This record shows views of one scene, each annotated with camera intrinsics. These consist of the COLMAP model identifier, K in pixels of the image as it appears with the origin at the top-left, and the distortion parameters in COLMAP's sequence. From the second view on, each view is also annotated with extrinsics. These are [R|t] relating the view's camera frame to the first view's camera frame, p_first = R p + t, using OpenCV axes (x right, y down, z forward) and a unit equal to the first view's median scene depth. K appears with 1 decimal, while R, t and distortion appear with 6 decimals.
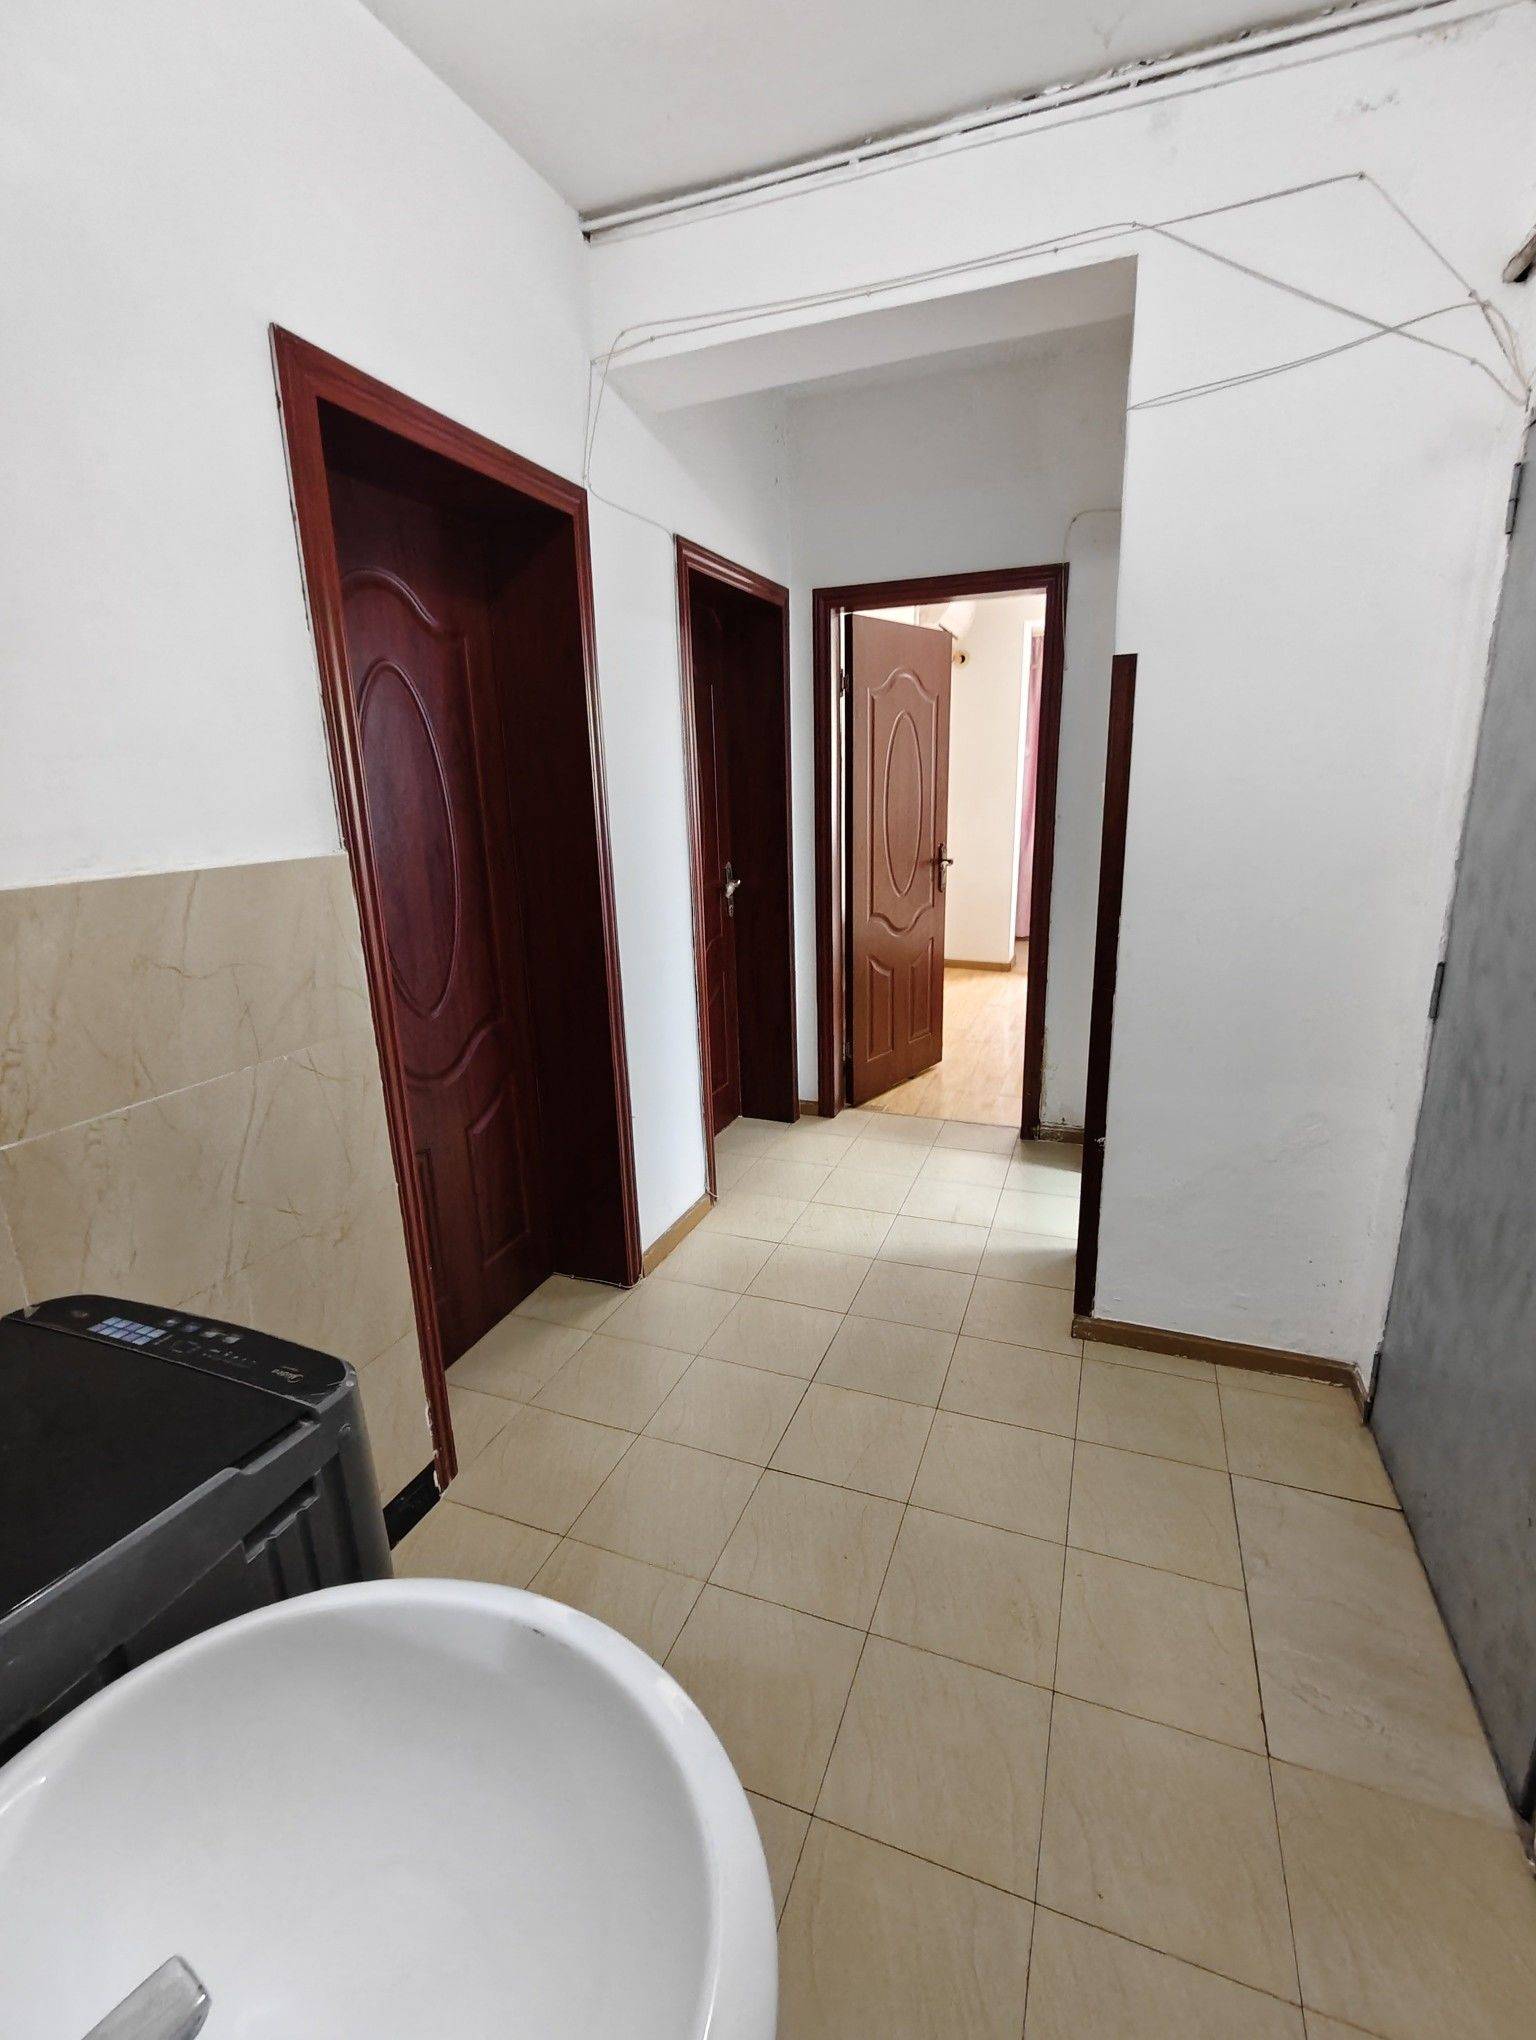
lens RADIAL K [[903.7, 0, 764.2], [0, 903.7, 1022.6], [0, 0, 1]] dist [0.002578, 0.000349]
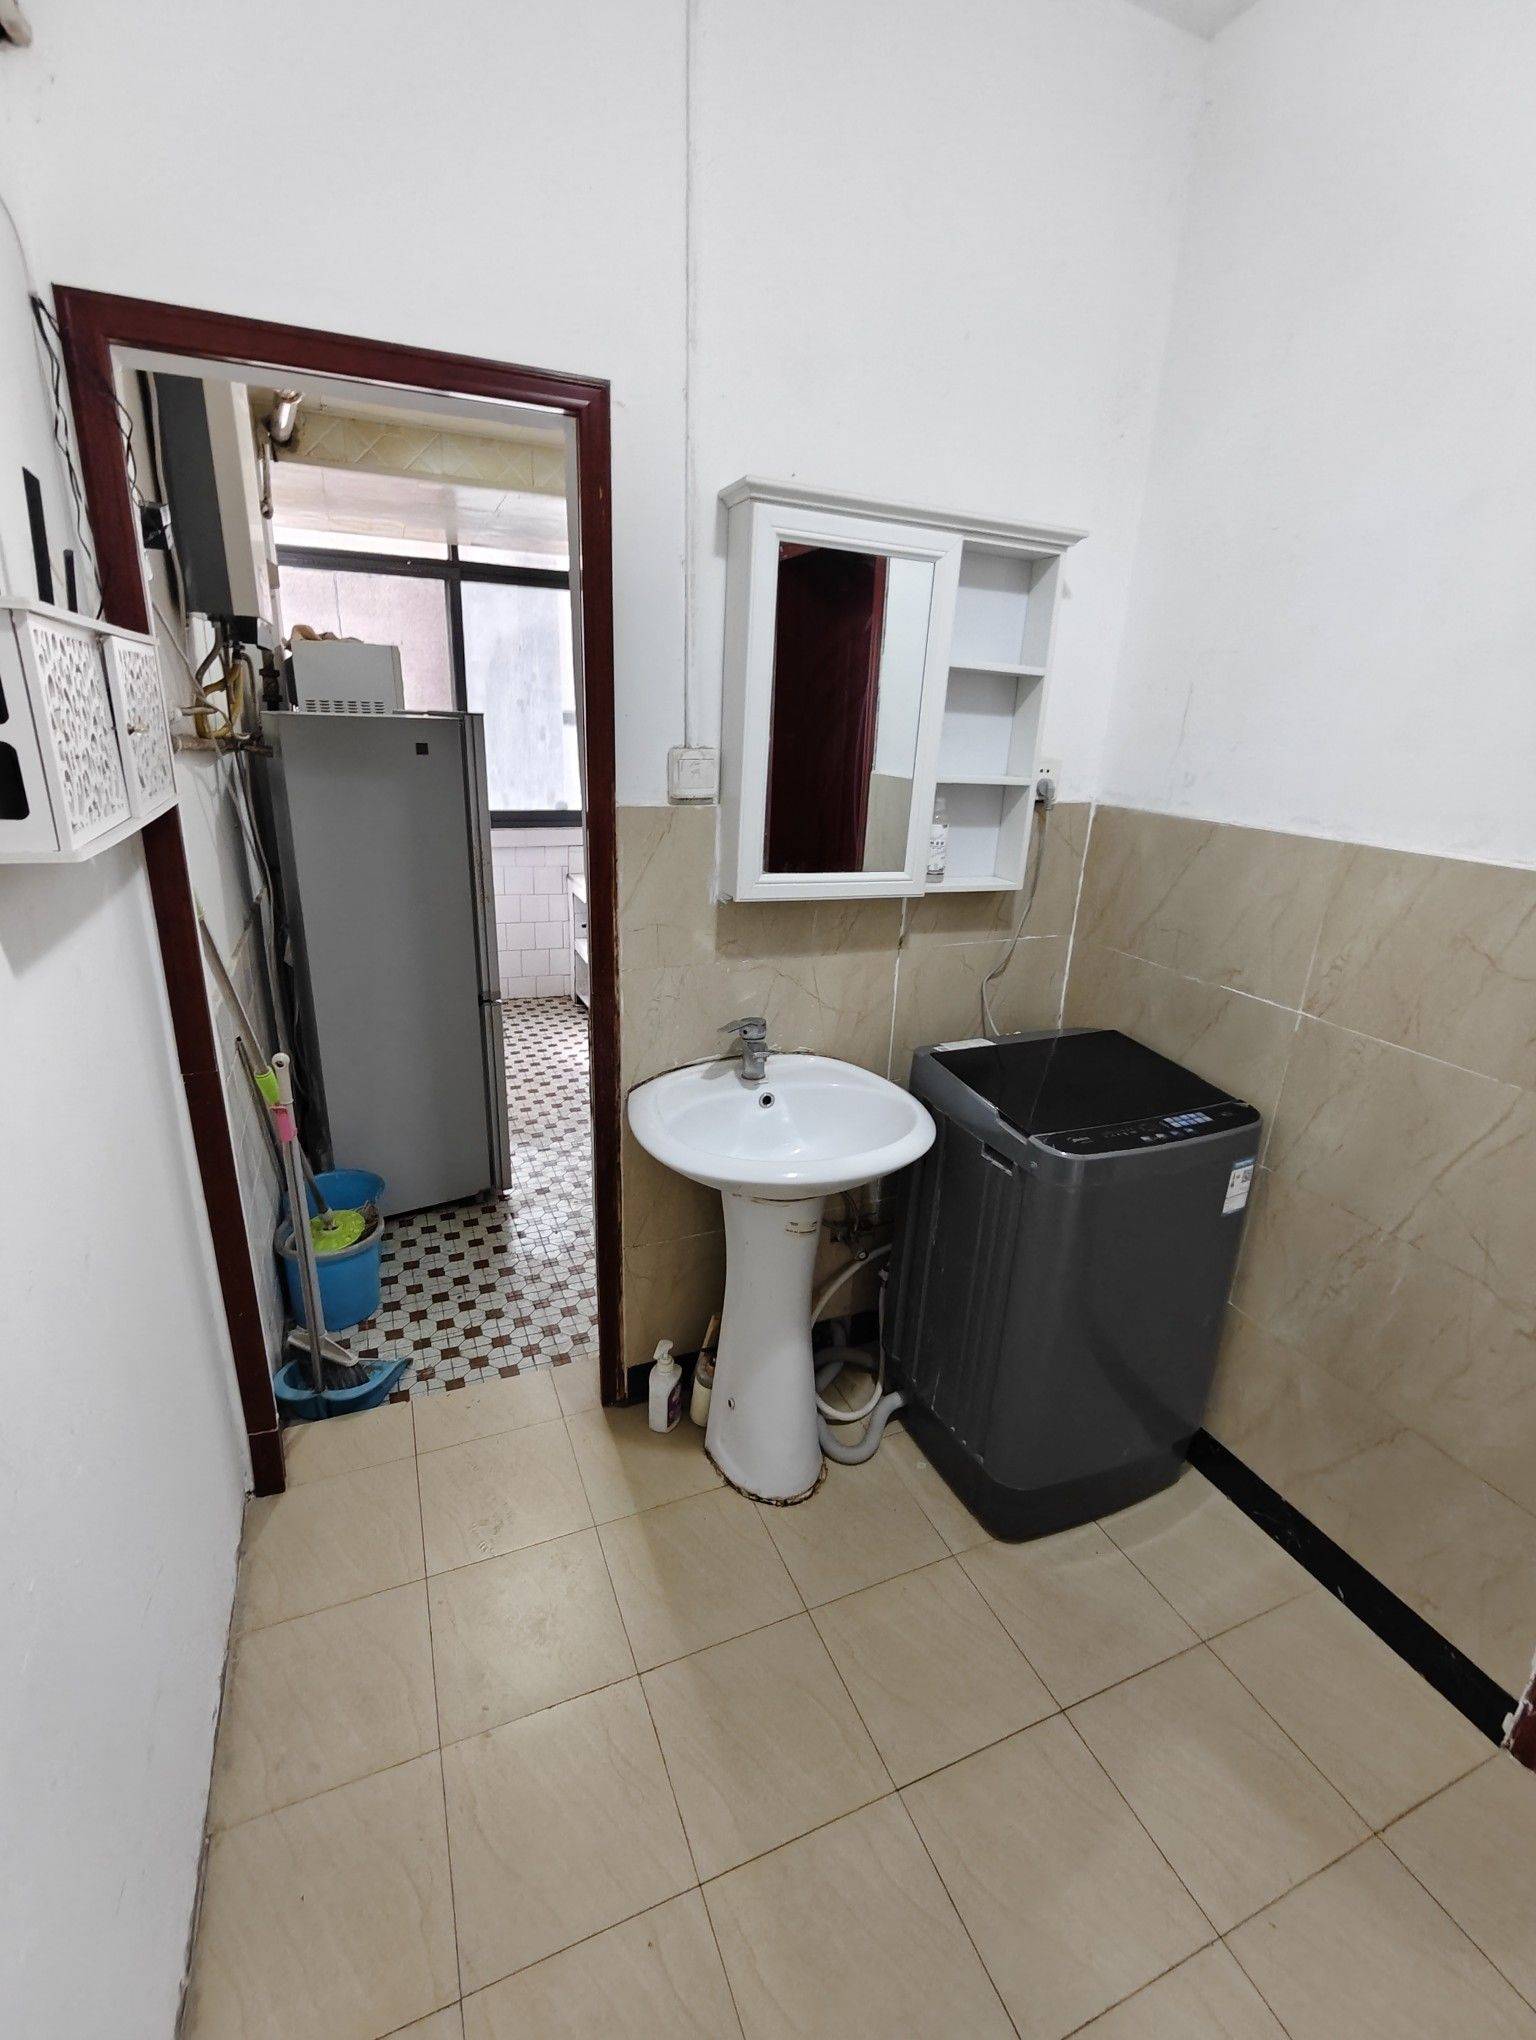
lens RADIAL K [[903.7, 0, 762.4], [0, 903.7, 1018.9], [0, 0, 1]] dist [0.002578, 0.000349]
pose [[-0.714624, 0.222731, -0.663101, 0.730968], [-0.201190, 0.842453, 0.499796, -0.392757], [0.669952, 0.490576, -0.557226, 1.173518]]
